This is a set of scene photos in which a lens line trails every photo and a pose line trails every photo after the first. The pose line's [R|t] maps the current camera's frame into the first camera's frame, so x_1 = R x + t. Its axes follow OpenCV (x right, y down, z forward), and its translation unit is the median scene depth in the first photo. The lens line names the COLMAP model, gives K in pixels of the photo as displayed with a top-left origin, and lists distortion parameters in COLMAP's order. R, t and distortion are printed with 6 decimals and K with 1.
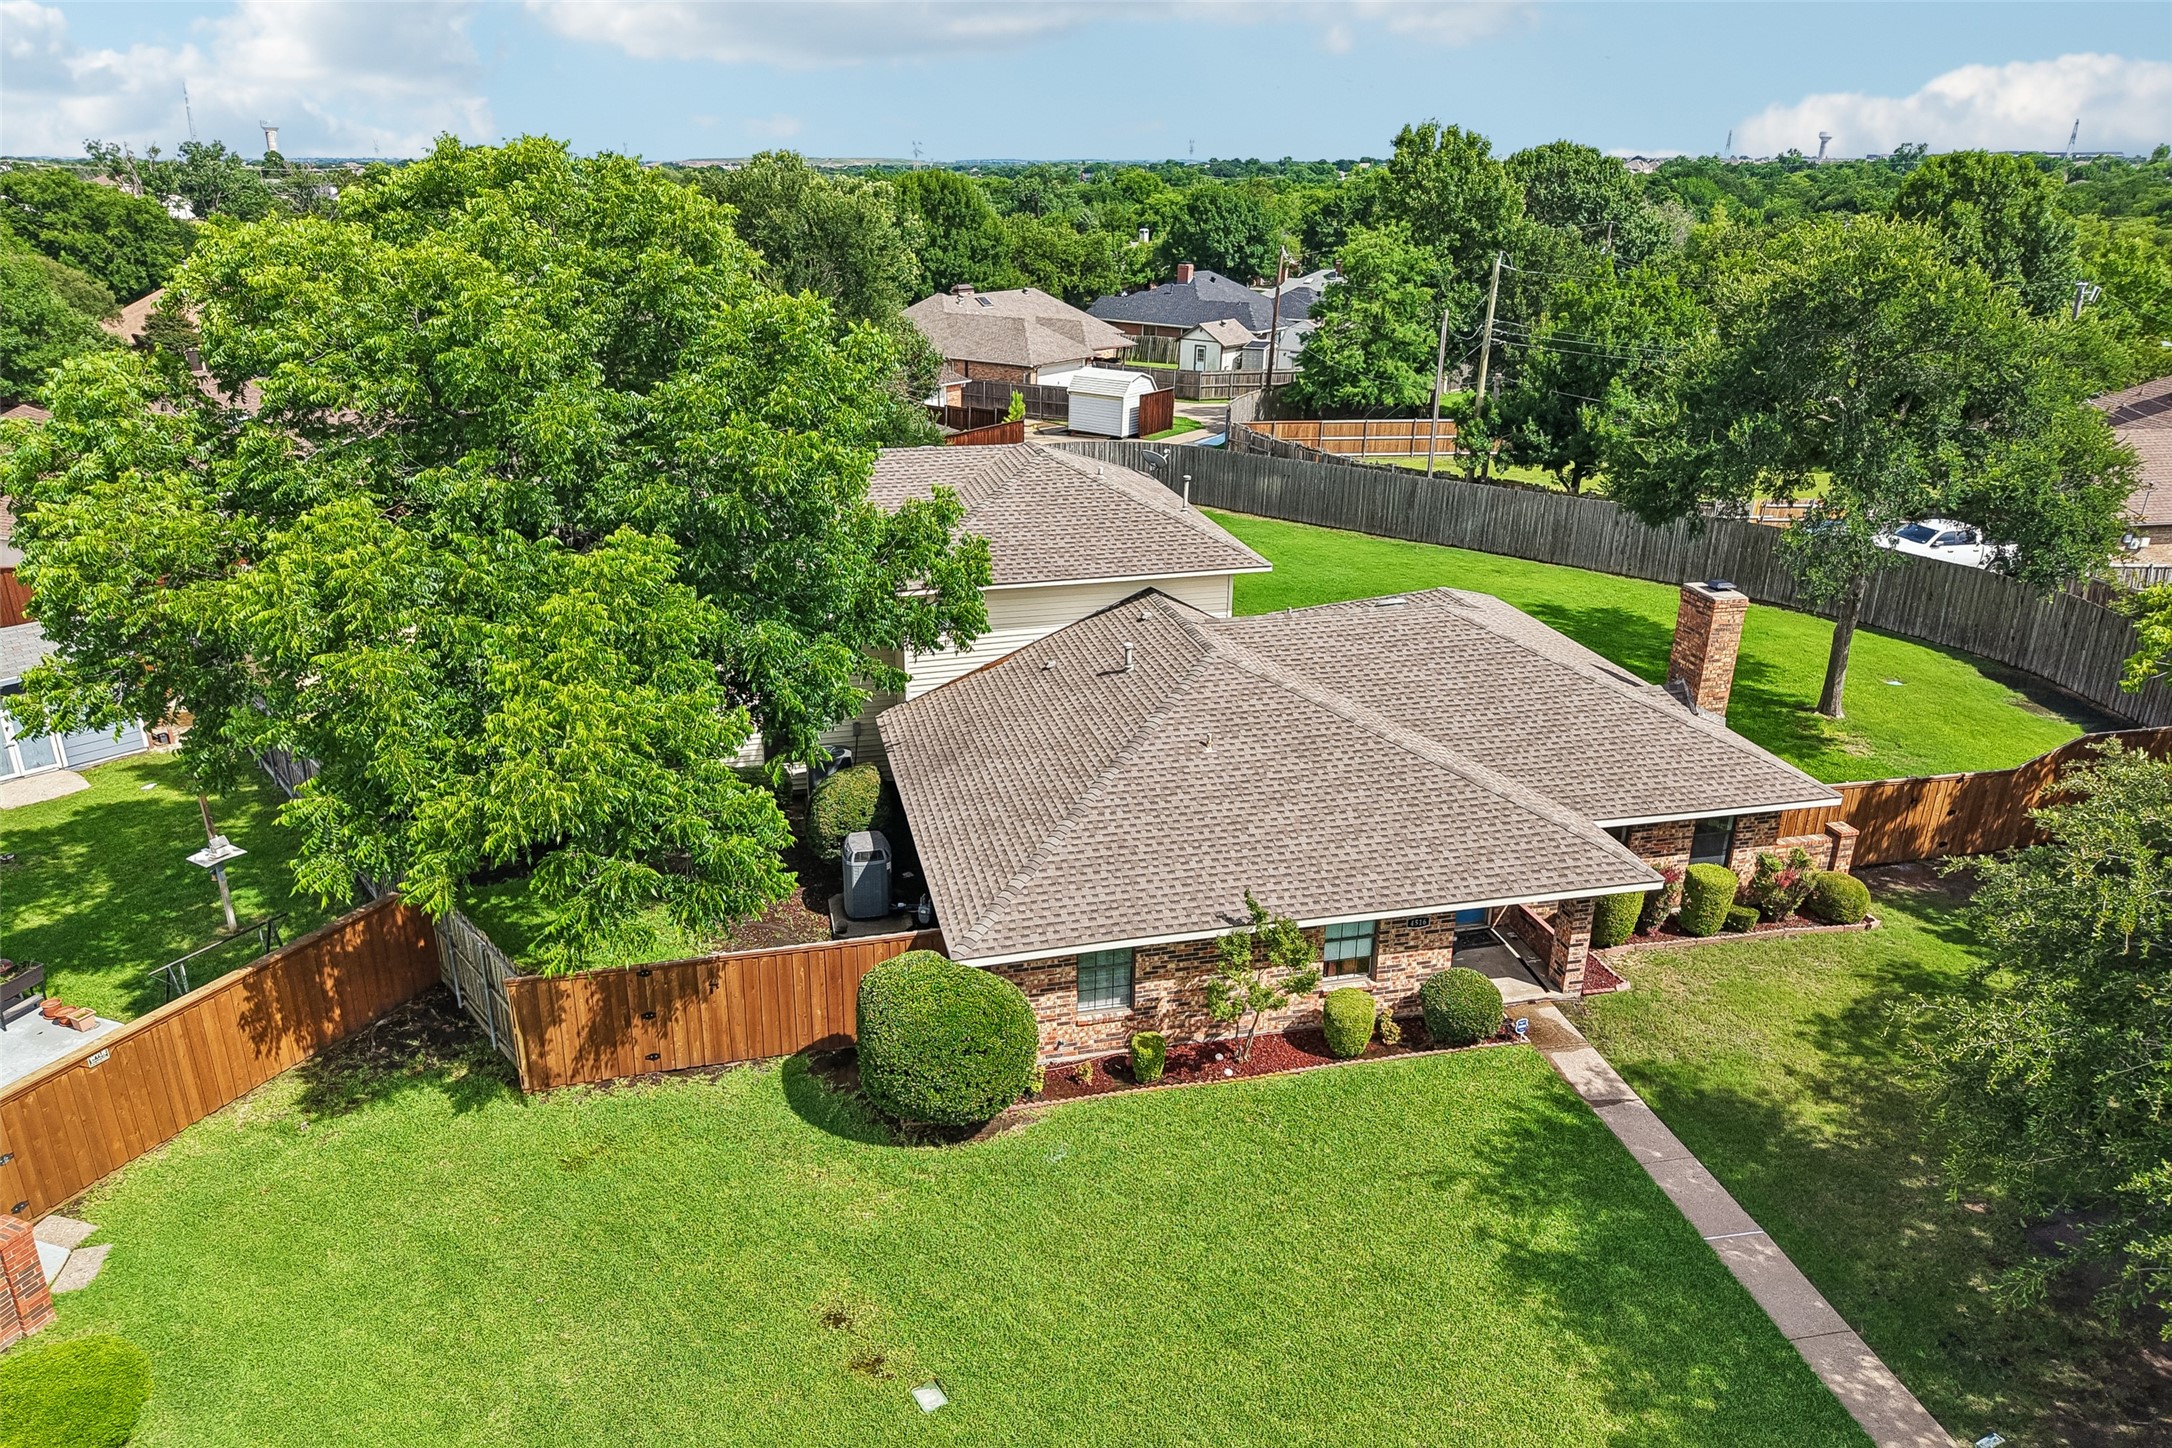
lens RADIAL K [[1424.1, 0, 1079.2], [0, 1424.1, 727.9], [0, 0, 1]] dist [0.023699, -0.041632]
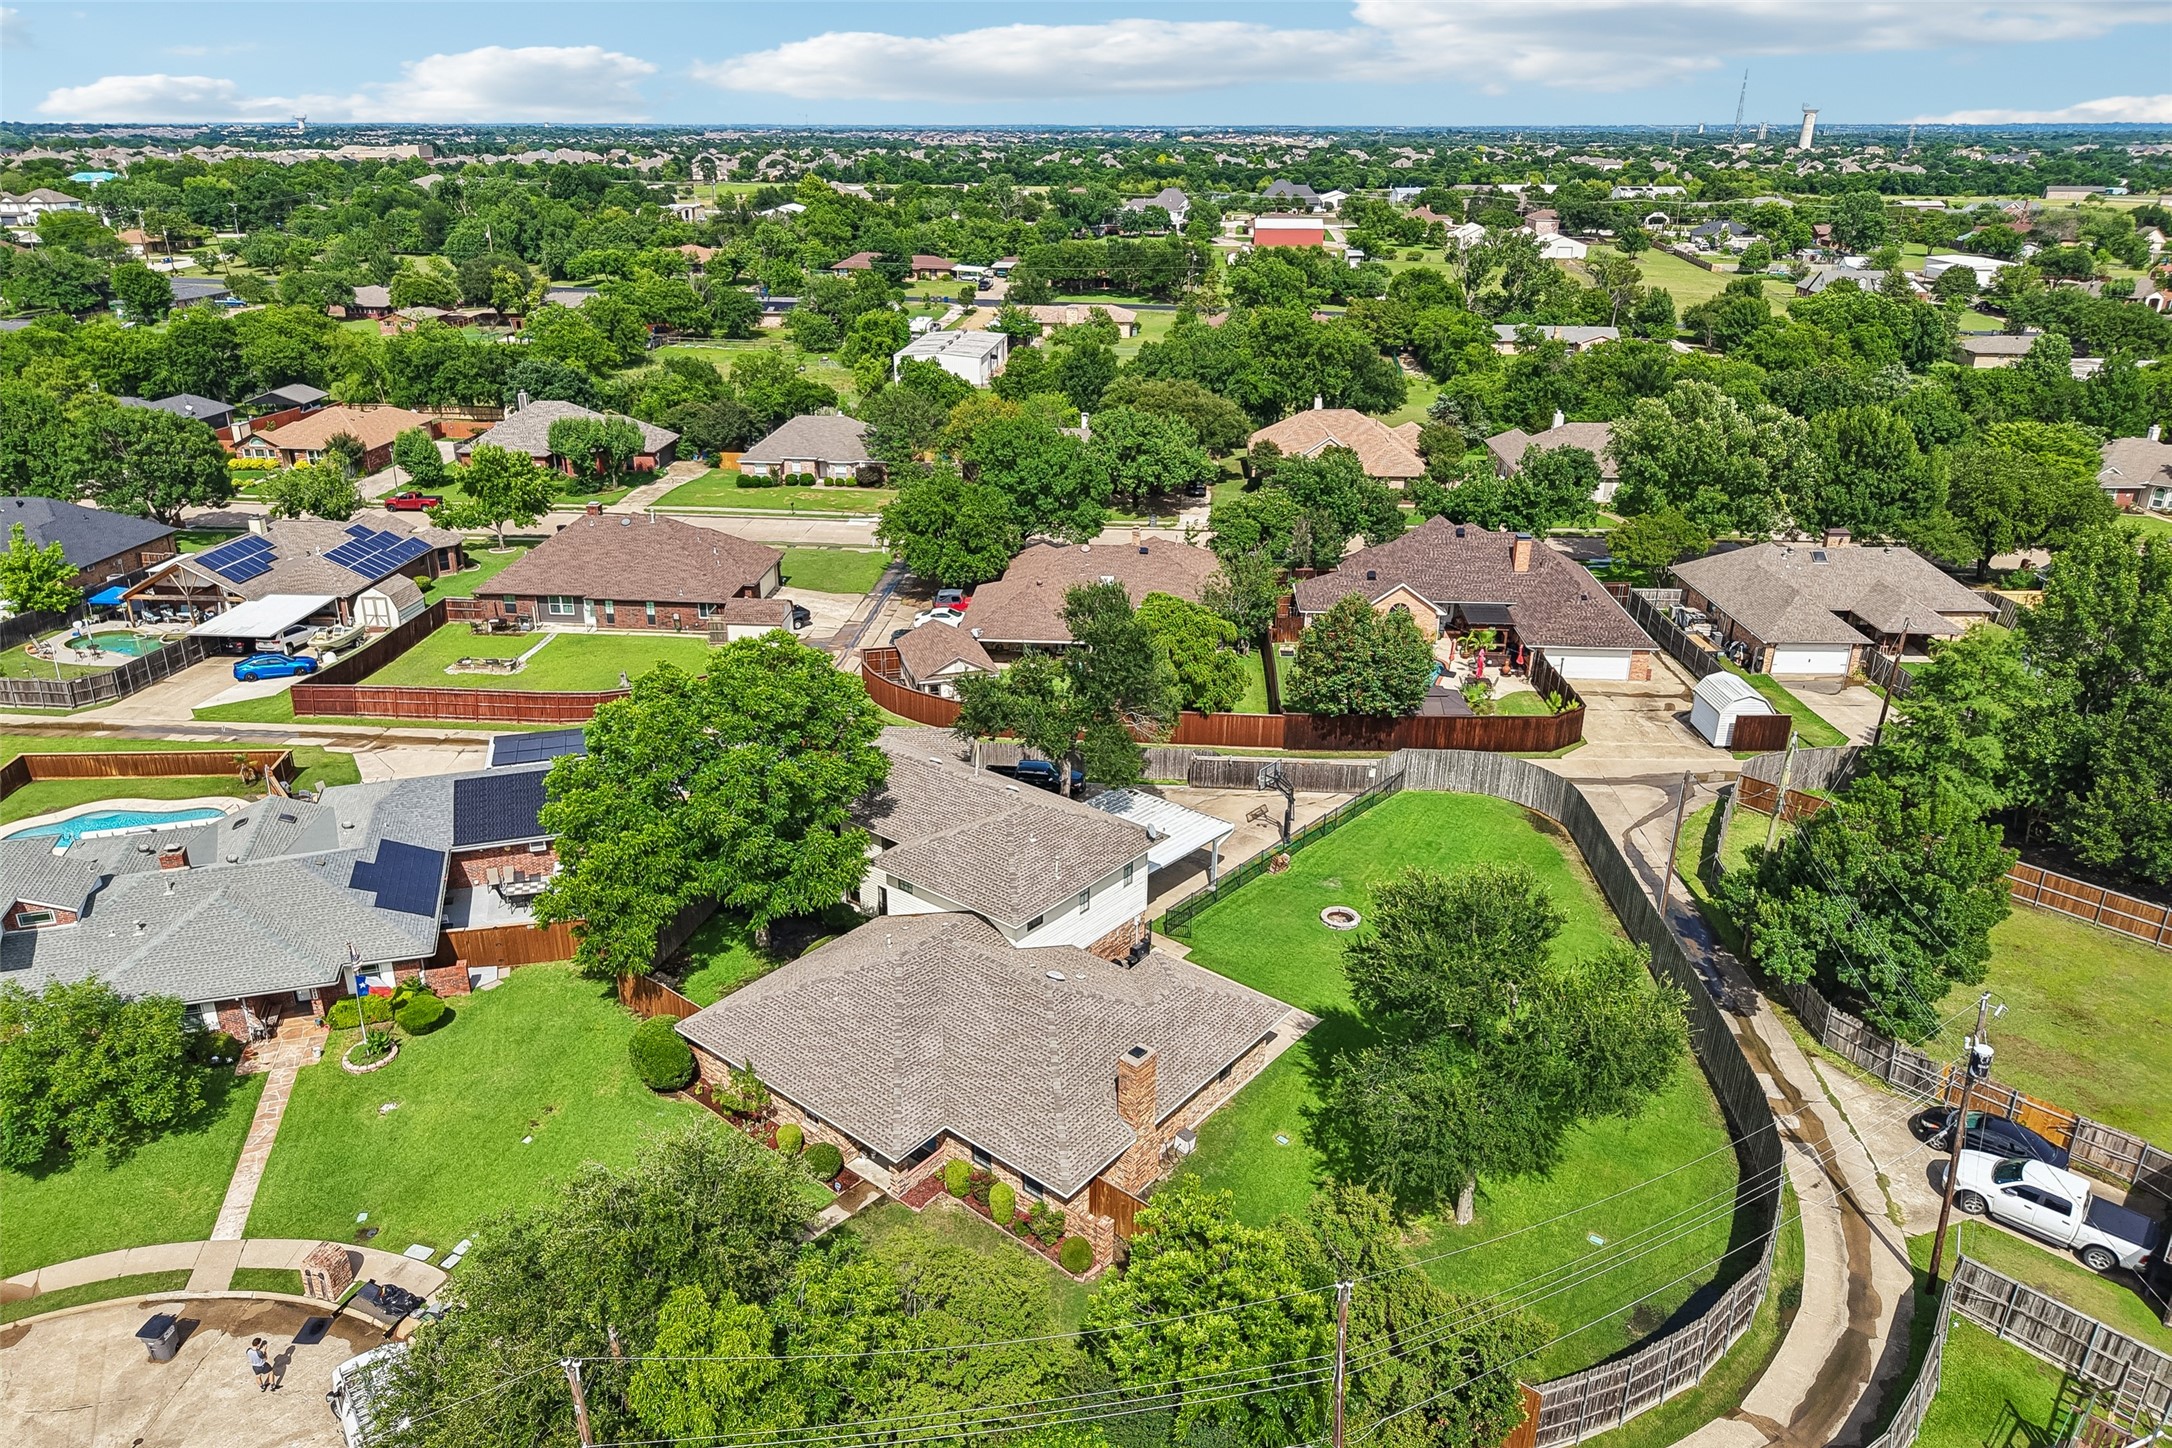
lens RADIAL K [[1441.5, 0, 1074.4], [0, 1441.5, 697.5], [0, 0, 1]] dist [-0.006244, -0.002265]
pose [[0.595054, 0.282529, -0.752388, 1.958473], [-0.279864, 0.950422, 0.135552, -0.878002], [0.753383, 0.129905, 0.644623, -0.189576]]
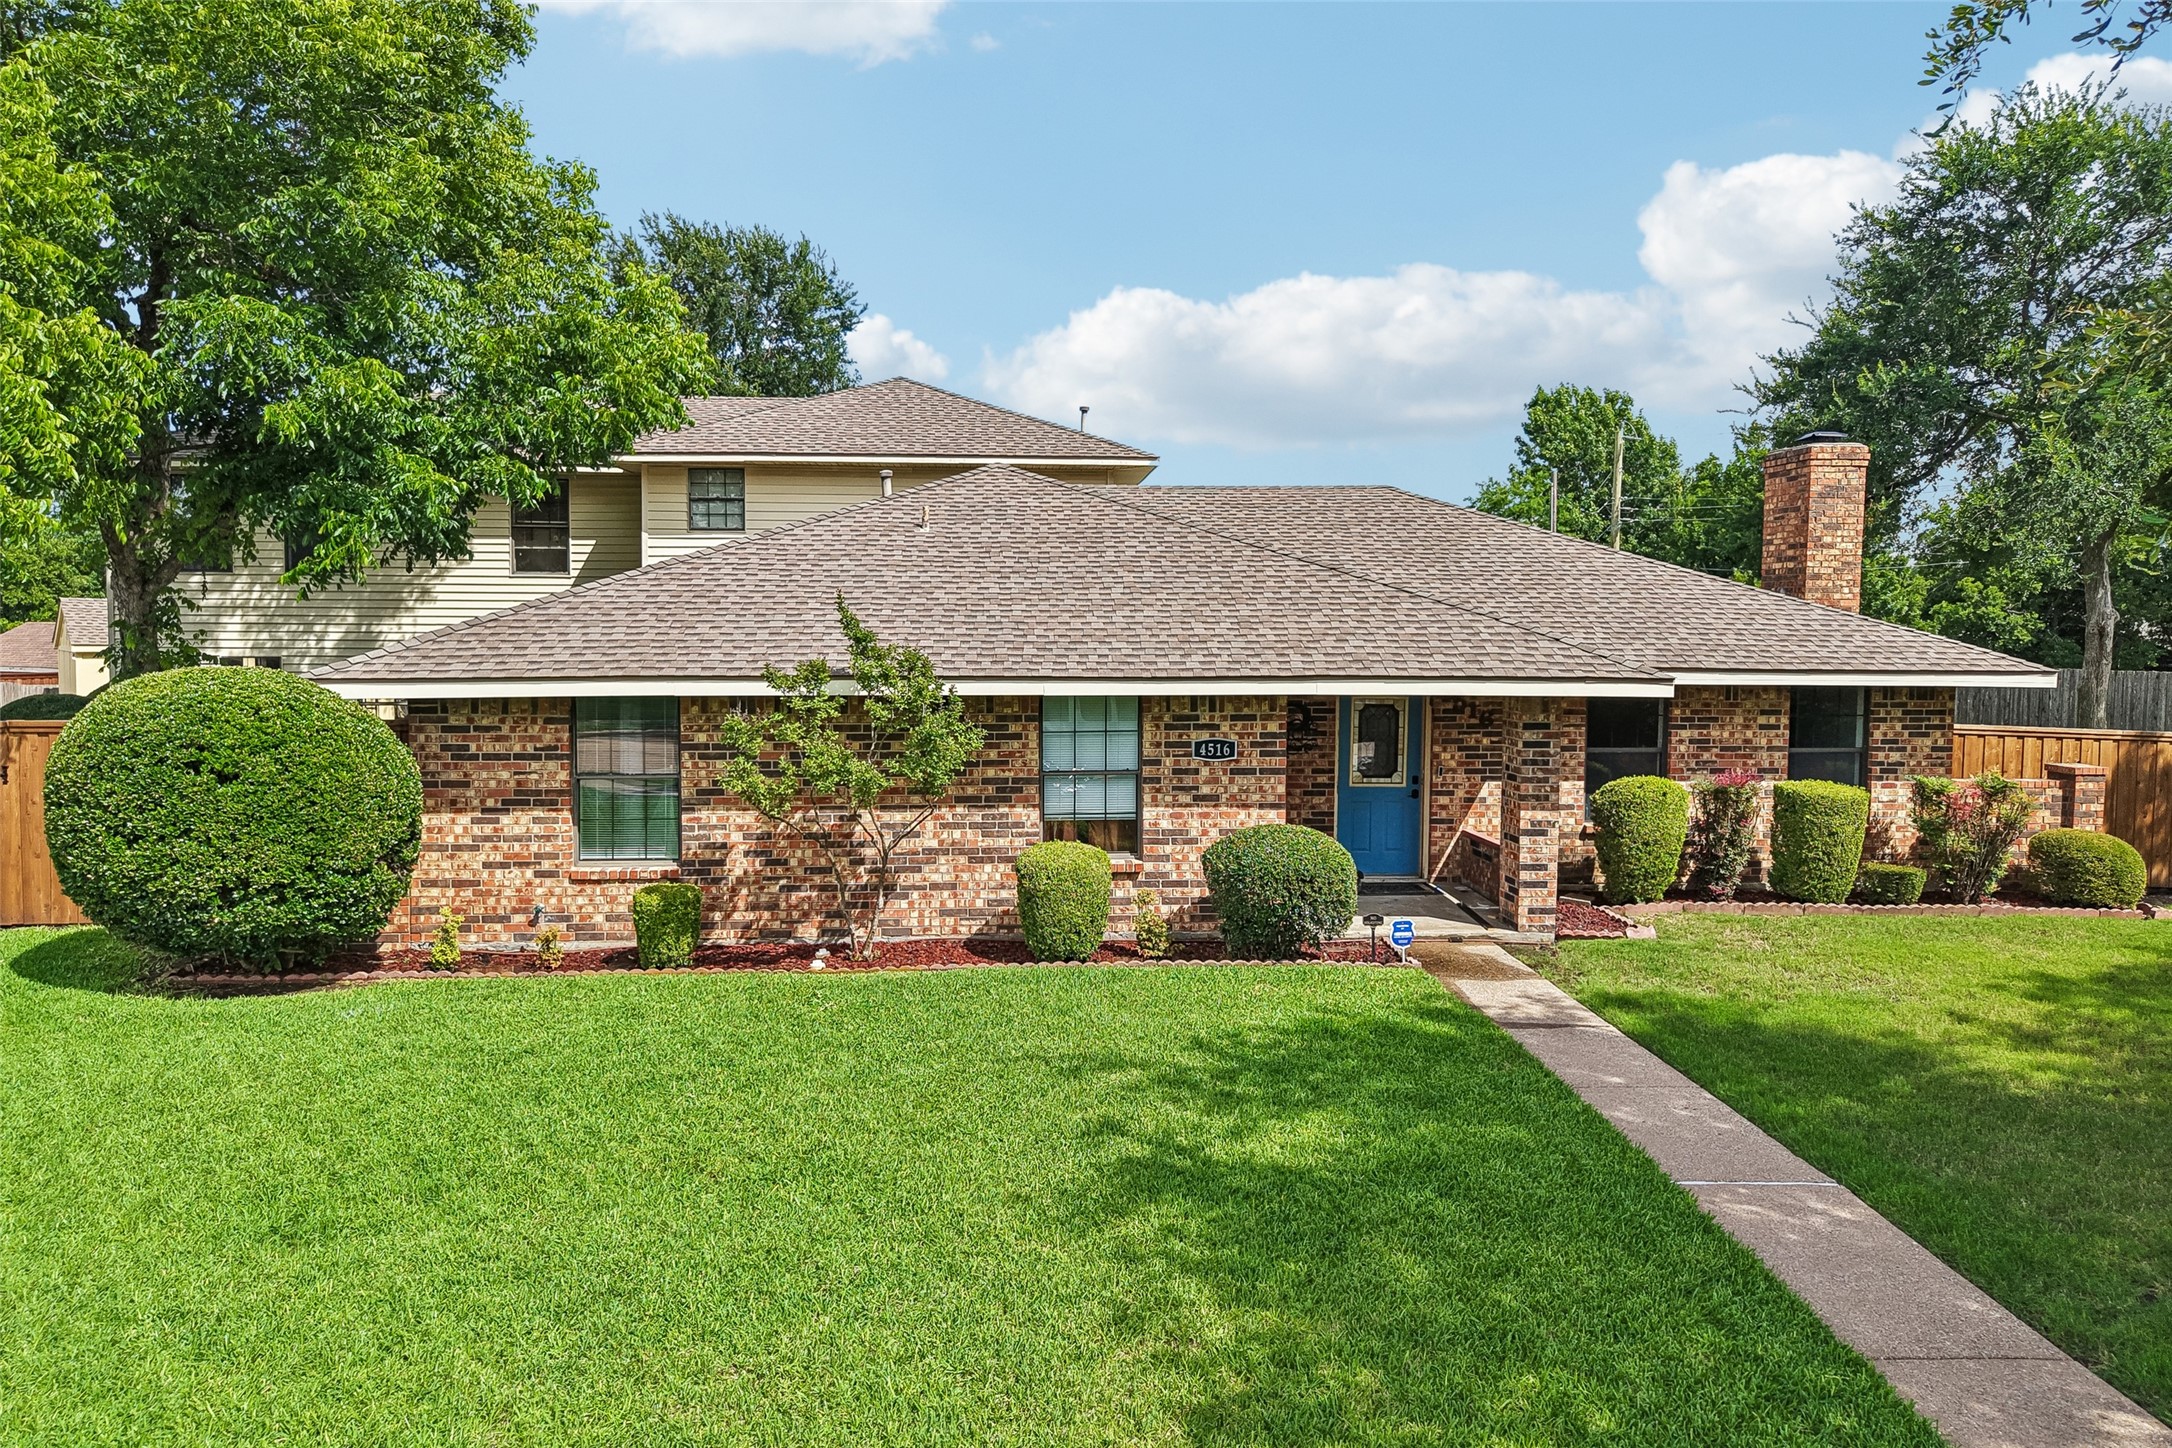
lens RADIAL K [[1437.3, 0, 1095.1], [0, 1437.3, 730.4], [0, 0, 1]] dist [0.064955, -0.083290]
pose [[0.988089, 0.003291, -0.153850, 0.287464], [-0.048225, 0.956033, -0.289266, 0.305069], [0.146134, 0.293240, 0.944804, 0.471507]]
